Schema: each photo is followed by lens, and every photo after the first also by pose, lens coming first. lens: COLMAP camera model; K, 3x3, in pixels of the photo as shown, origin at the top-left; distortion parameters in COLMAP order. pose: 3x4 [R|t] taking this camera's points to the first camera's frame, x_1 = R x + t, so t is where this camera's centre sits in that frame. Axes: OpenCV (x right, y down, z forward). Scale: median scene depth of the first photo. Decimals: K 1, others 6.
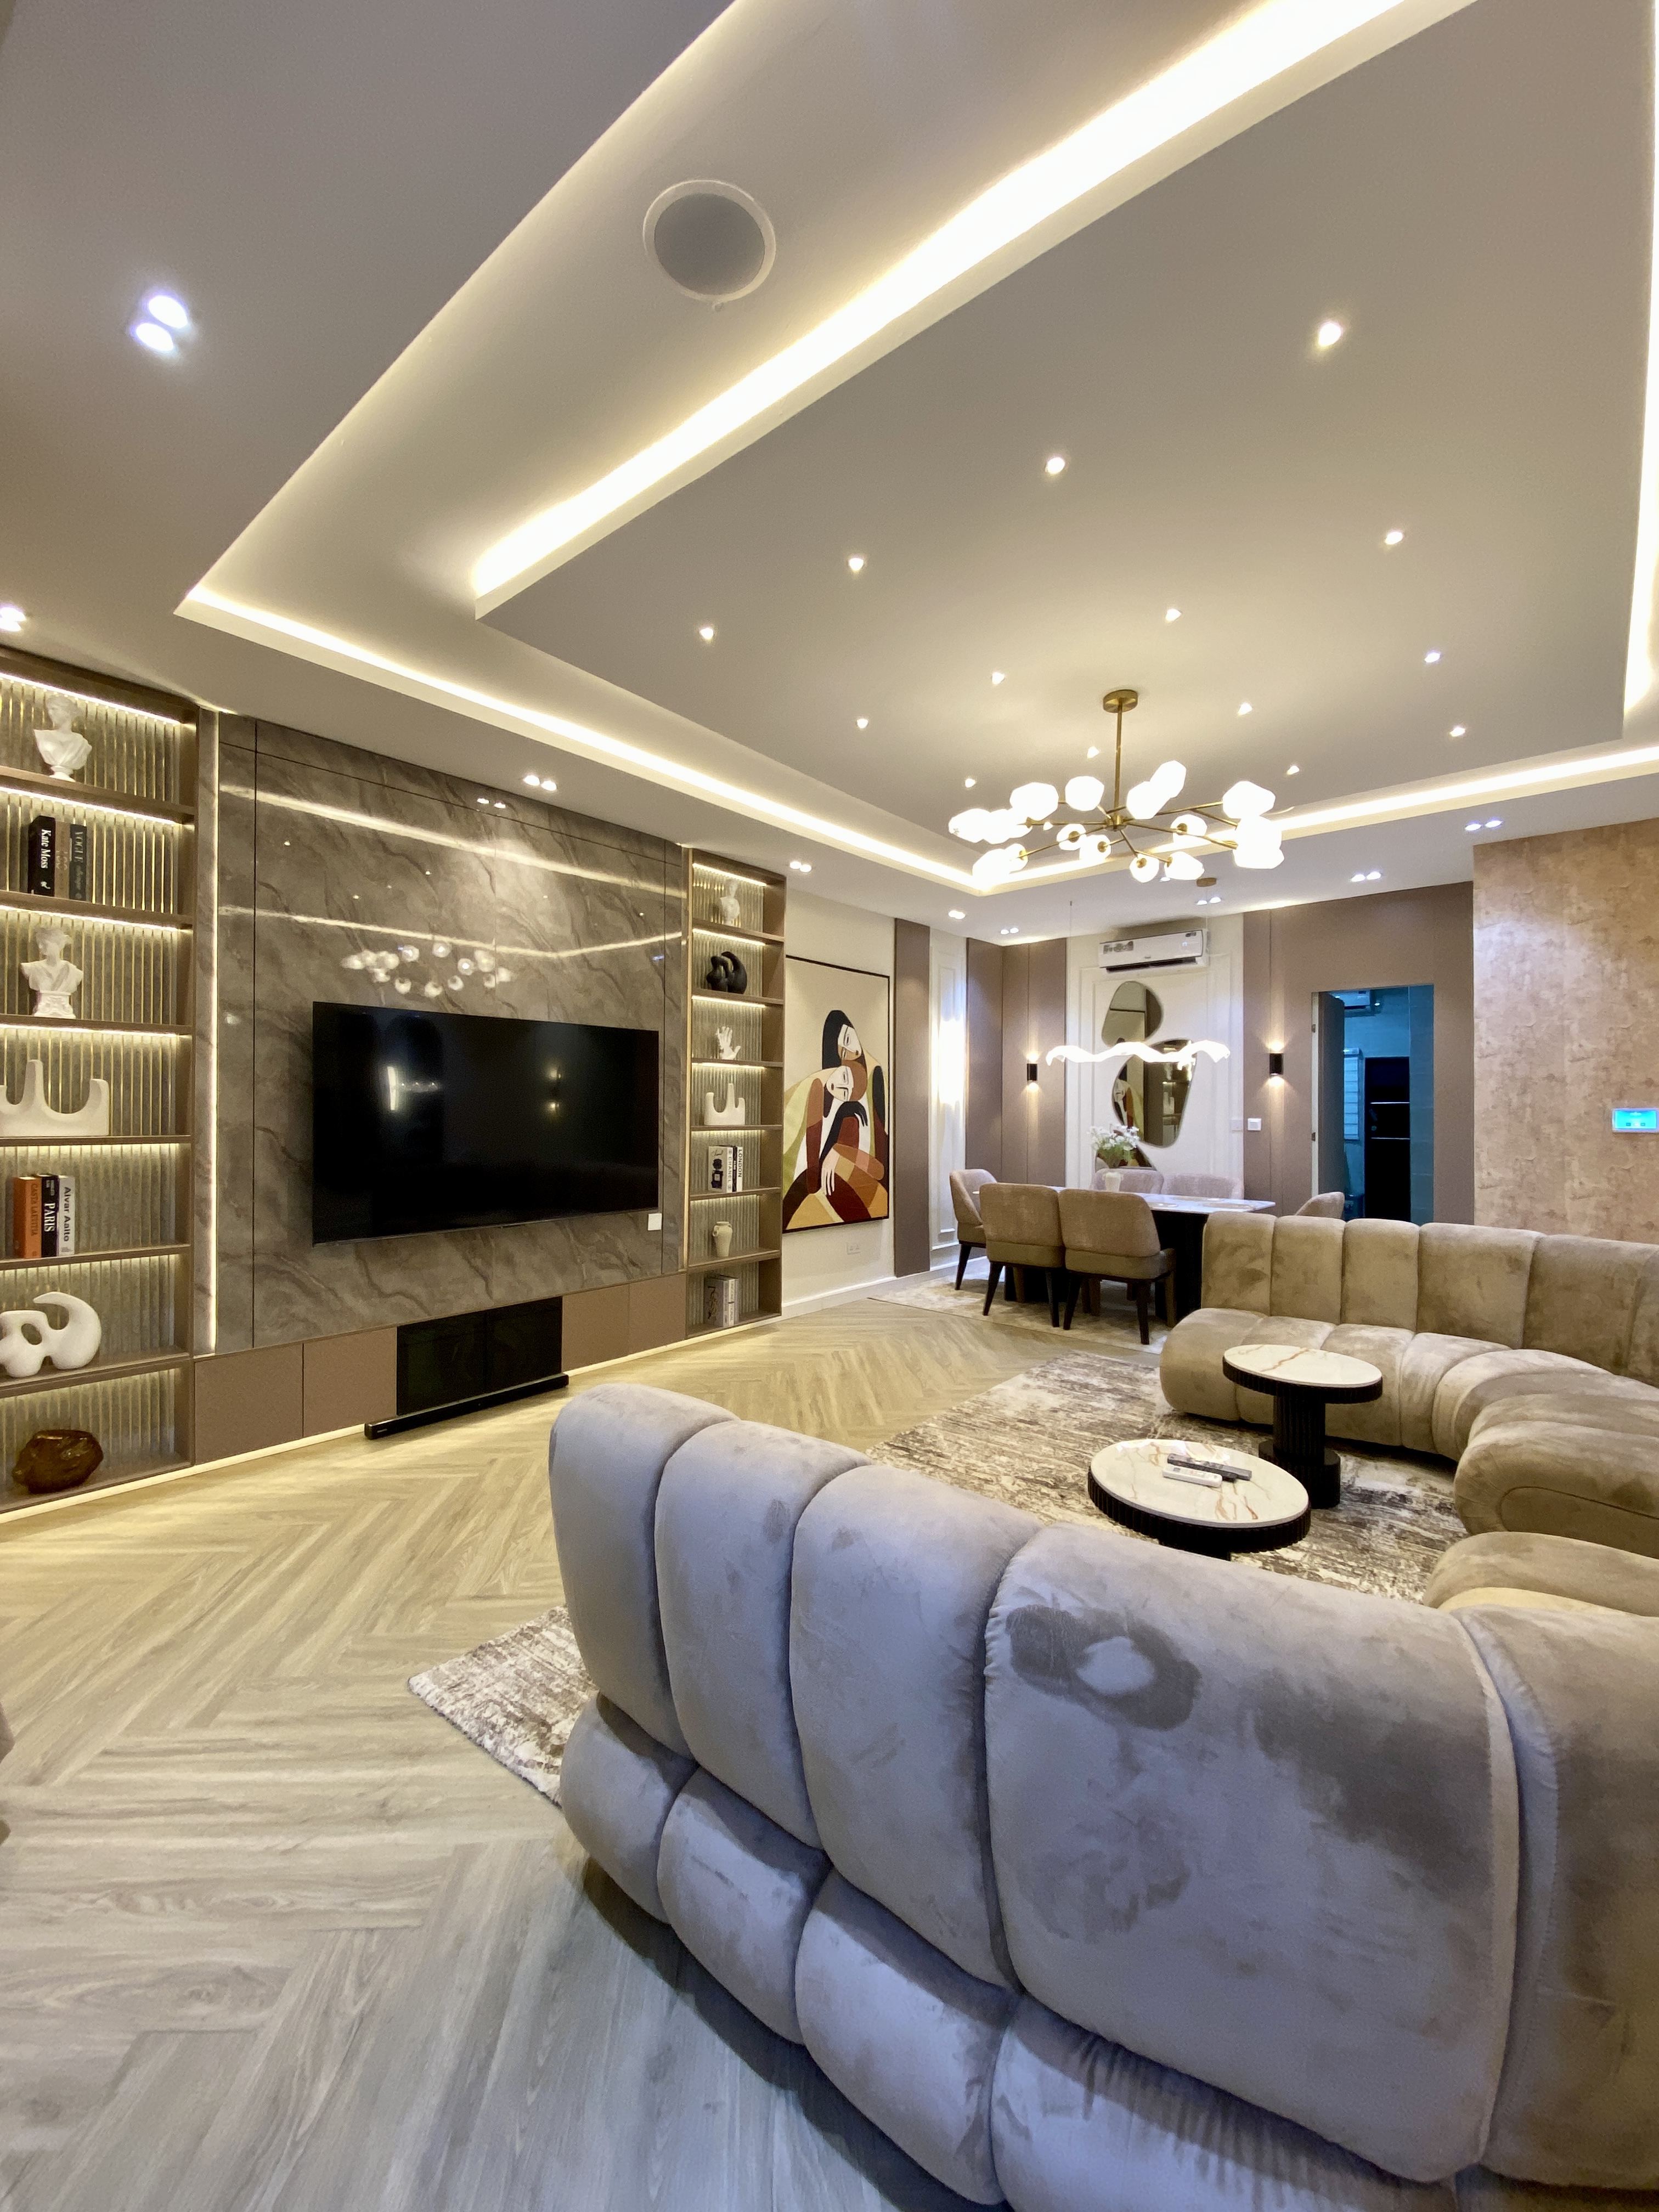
lens RADIAL K [[888.3, 0, 819.7], [0, 888.3, 1104.7], [0, 0, 1]] dist [0.015707, -0.017193]
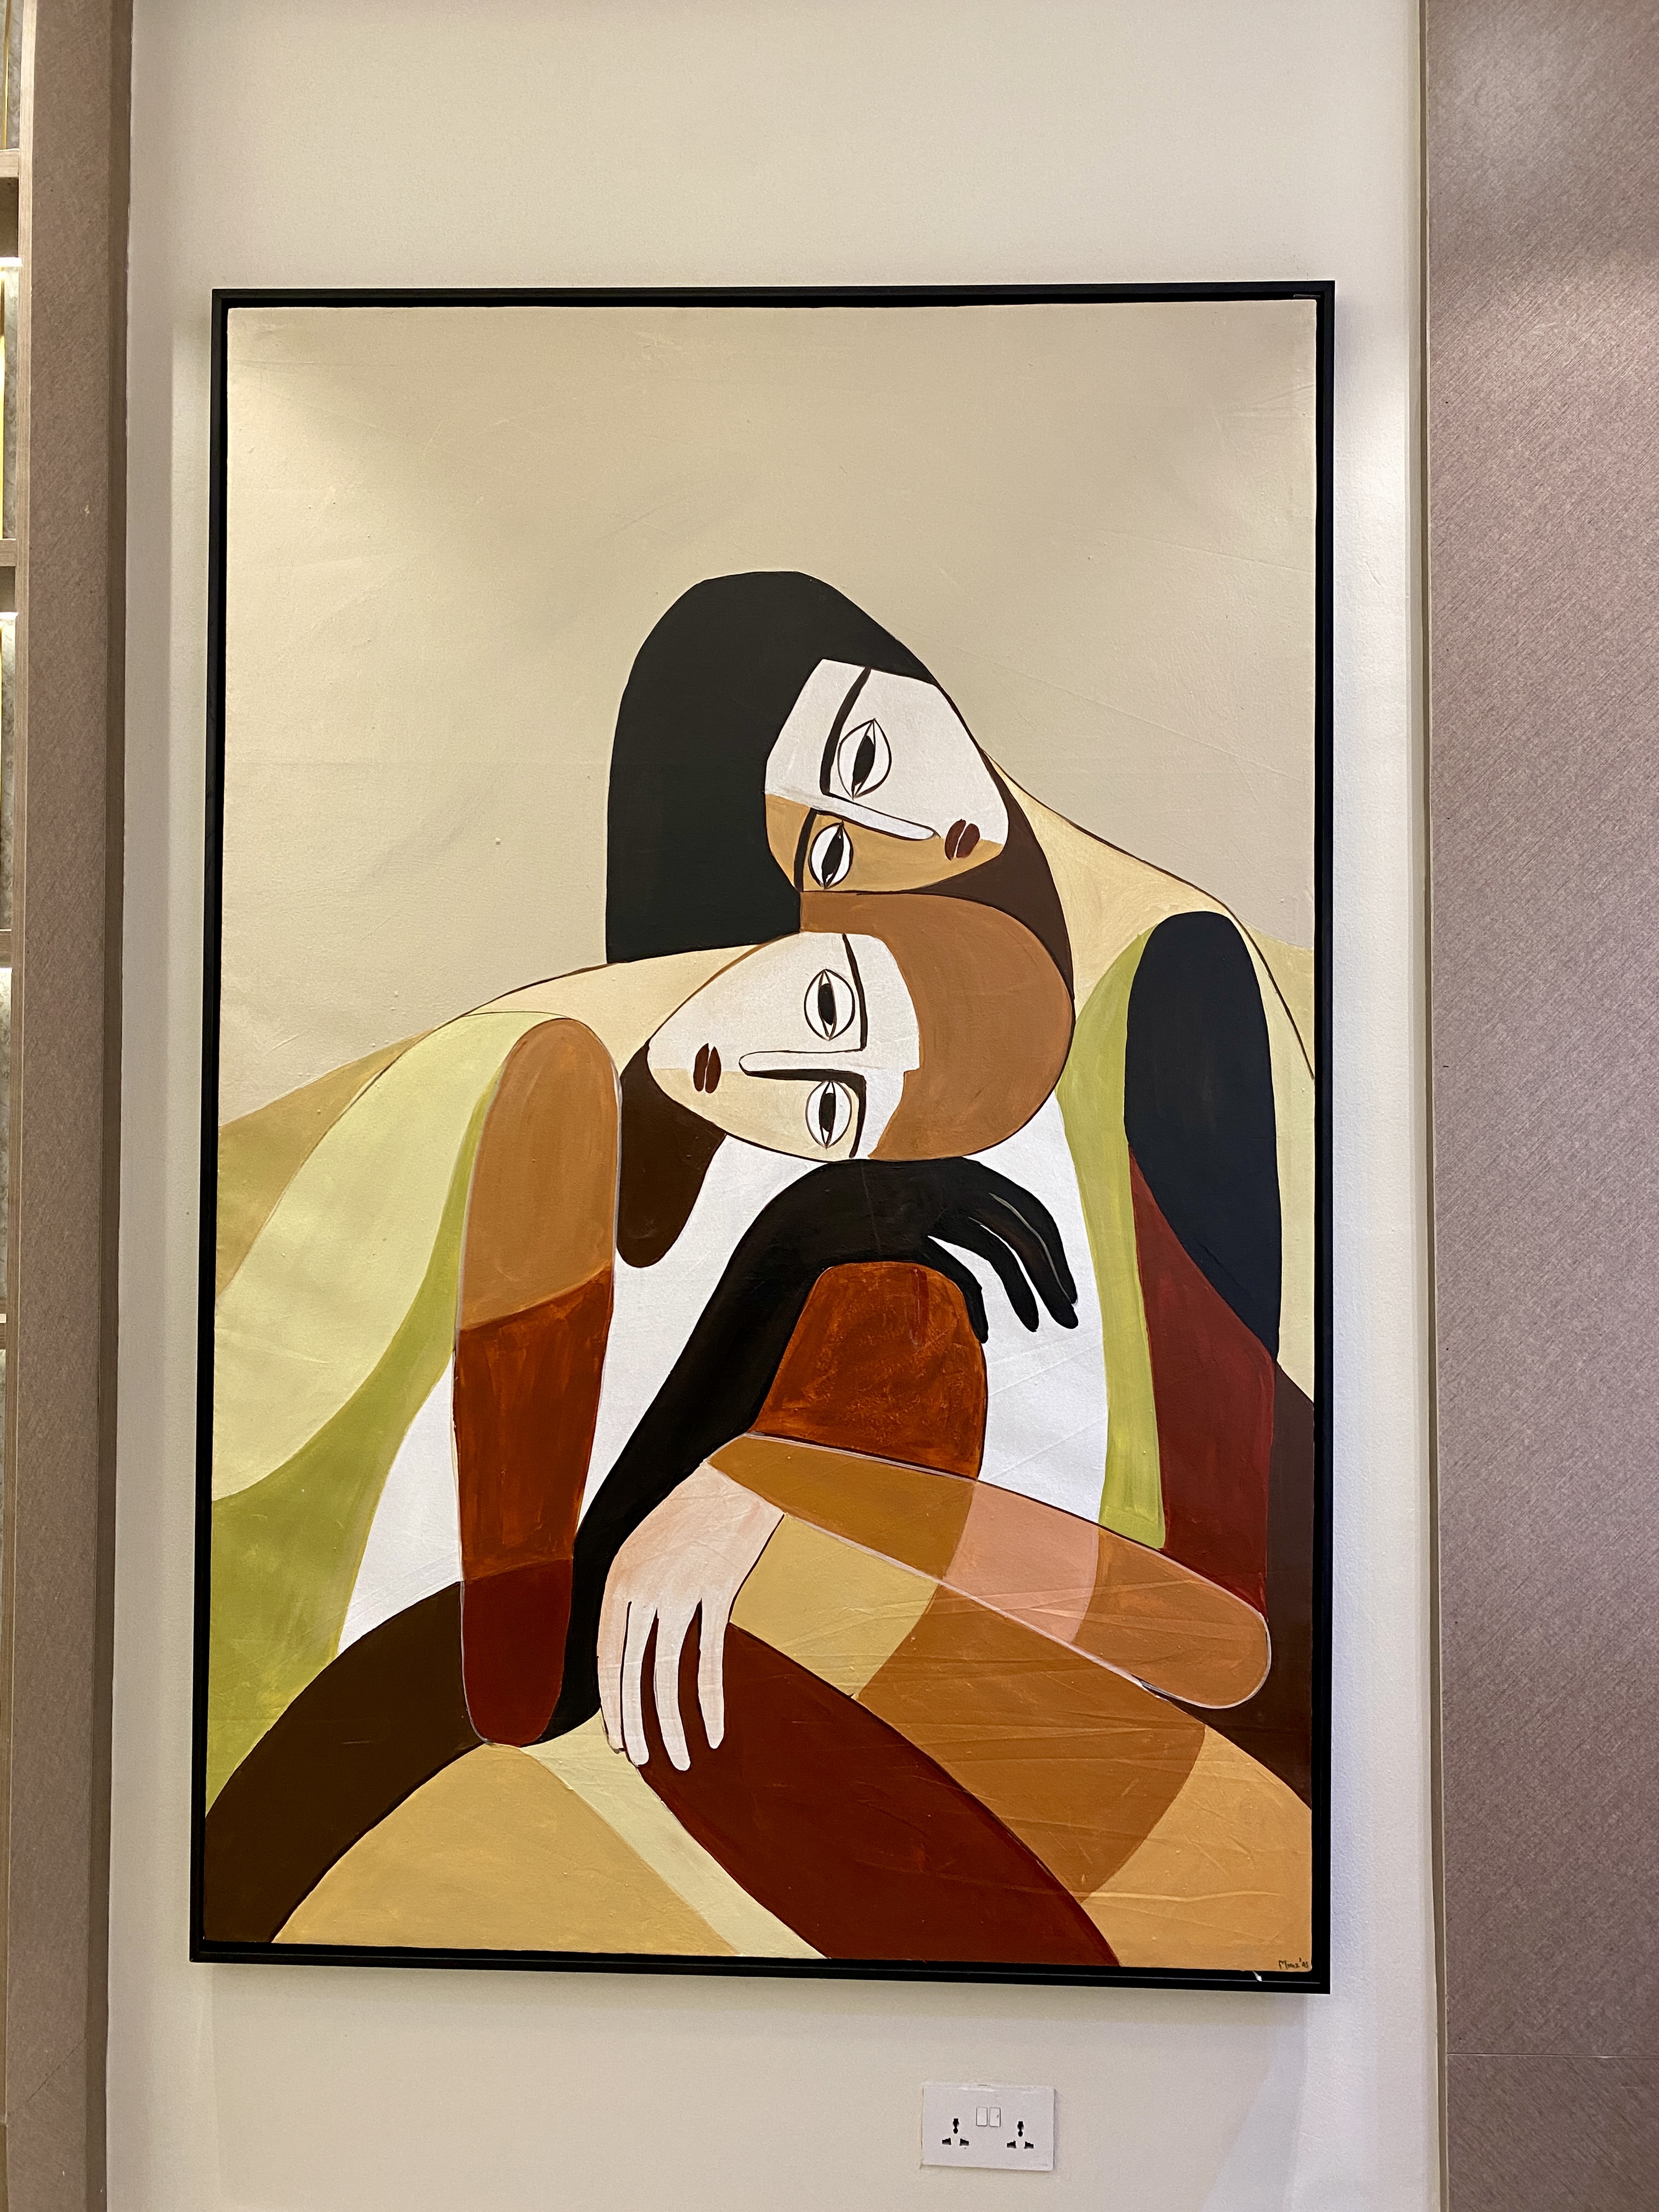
lens RADIAL K [[1683.9, 0, 851.9], [0, 1683.9, 1088.2], [0, 0, 1]] dist [0.032677, -0.041386]
pose [[0.627756, -0.014874, -0.778268, 0.340627], [0.003803, 0.999864, -0.016042, -0.015783], [0.778401, 0.007110, 0.627728, 1.081667]]
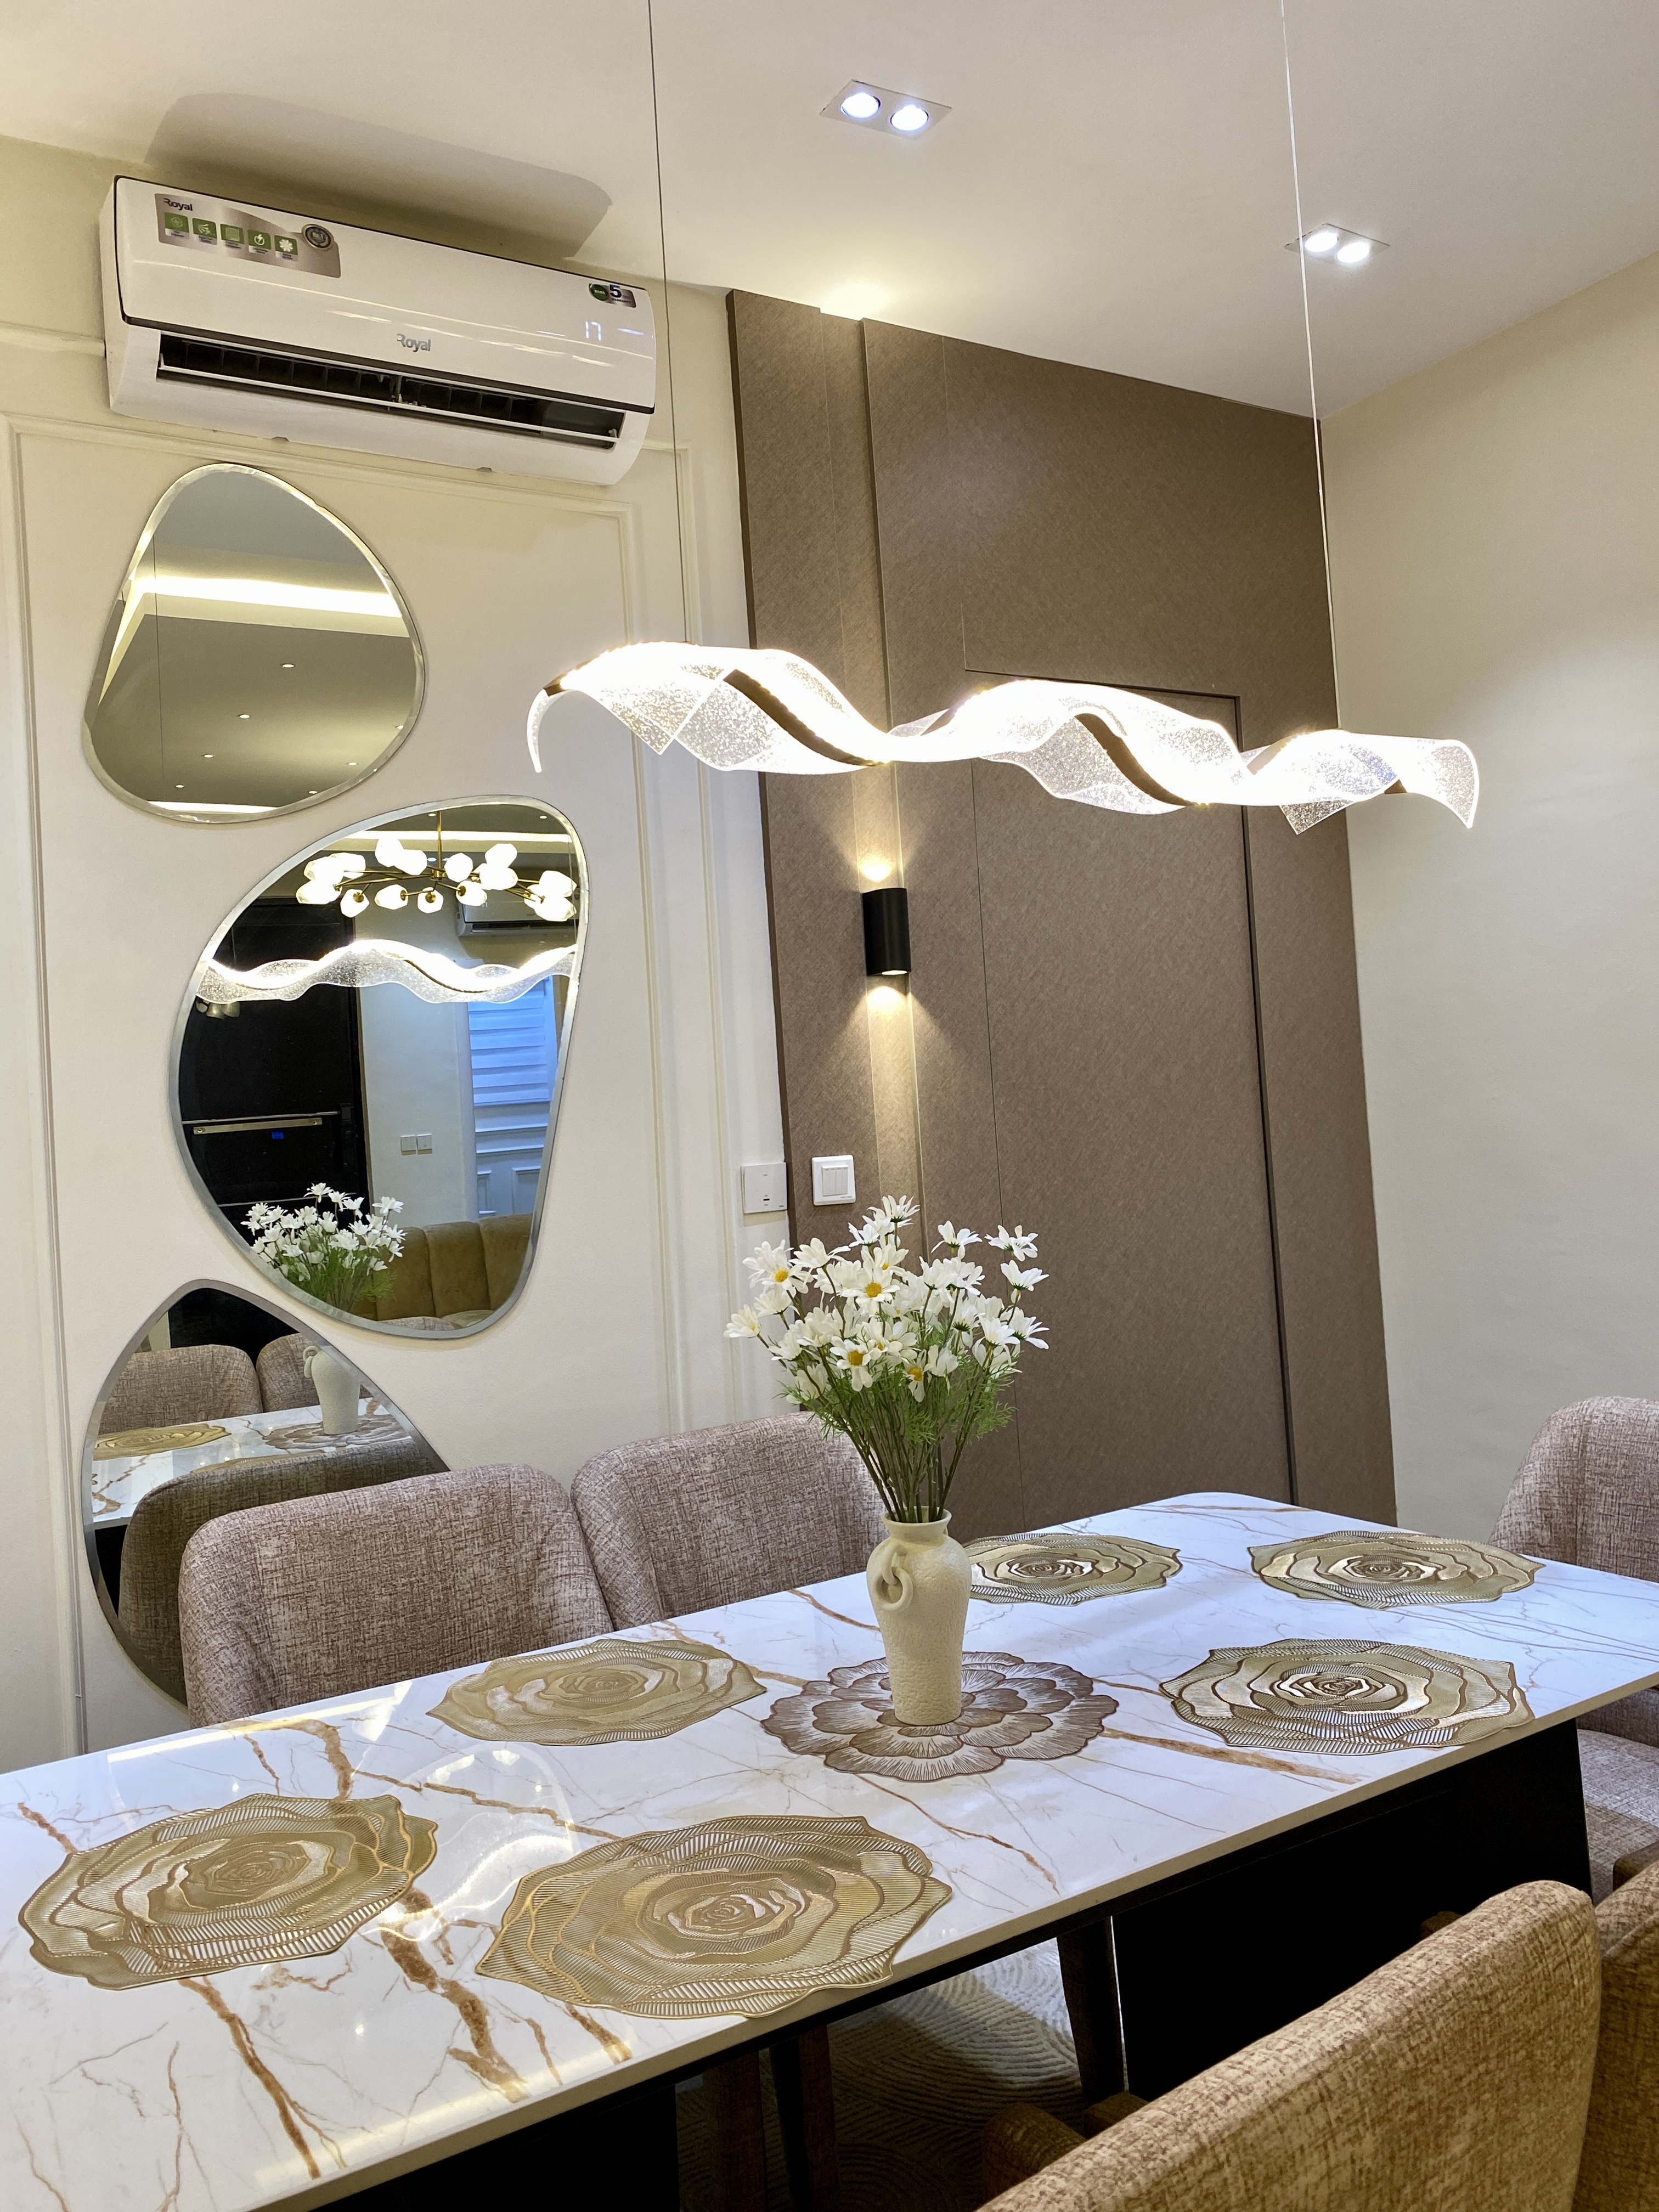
lens RADIAL K [[1683.9, 0, 835.0], [0, 1683.9, 1075.1], [0, 0, 1]] dist [0.032677, -0.041386]
pose [[0.289832, 0.003366, 0.957072, 0.073014], [0.065516, 0.997578, -0.023349, 0.005342], [-0.954832, 0.069471, 0.288910, 1.203603]]
